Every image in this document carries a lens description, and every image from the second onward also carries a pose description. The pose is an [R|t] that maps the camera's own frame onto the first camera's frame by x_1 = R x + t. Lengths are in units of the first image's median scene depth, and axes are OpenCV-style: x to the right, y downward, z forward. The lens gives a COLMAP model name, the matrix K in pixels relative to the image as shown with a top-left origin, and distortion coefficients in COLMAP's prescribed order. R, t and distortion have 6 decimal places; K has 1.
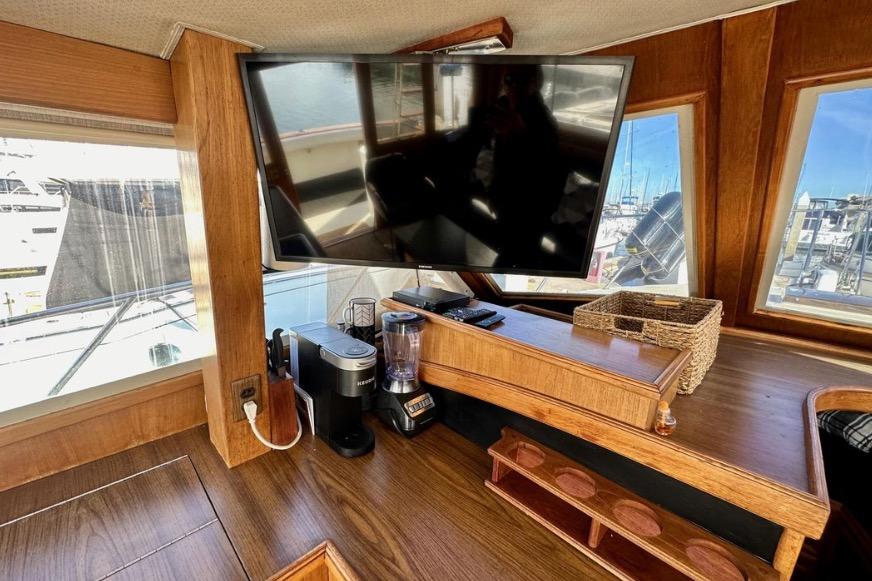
lens RADIAL K [[359.4, 0, 433.4], [0, 359.4, 287.8], [0, 0, 1]] dist [0.001290, 0.000003]
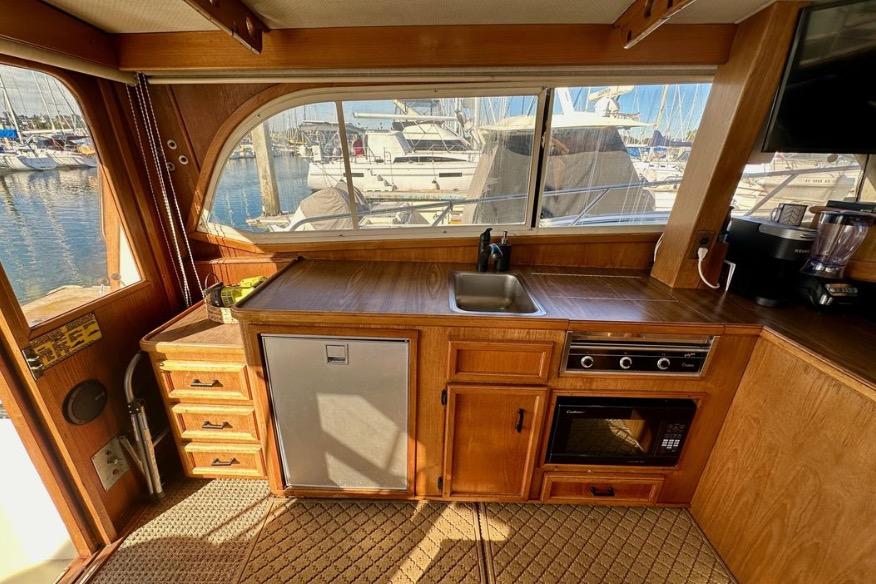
lens RADIAL K [[357.7, 0, 438.8], [0, 357.7, 289.9], [0, 0, 1]] dist [-0.002511, -0.000073]
pose [[0.696020, 0.239152, -0.677025, -0.174942], [-0.152829, 0.970639, 0.185751, 0.323549], [0.701570, -0.025817, 0.712133, -0.809937]]
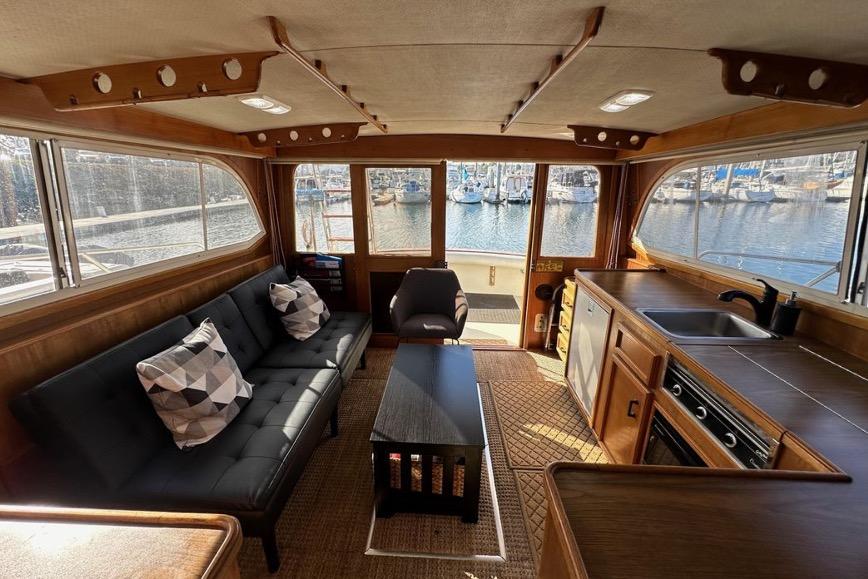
lens RADIAL K [[357.8, 0, 431.4], [0, 357.8, 286.8], [0, 0, 1]] dist [0.001290, 0.000003]
pose [[-0.735996, 0.164416, -0.656718, 0.910571], [-0.177044, 0.889556, 0.421125, -0.034056], [0.653426, 0.426214, -0.625600, 0.424283]]
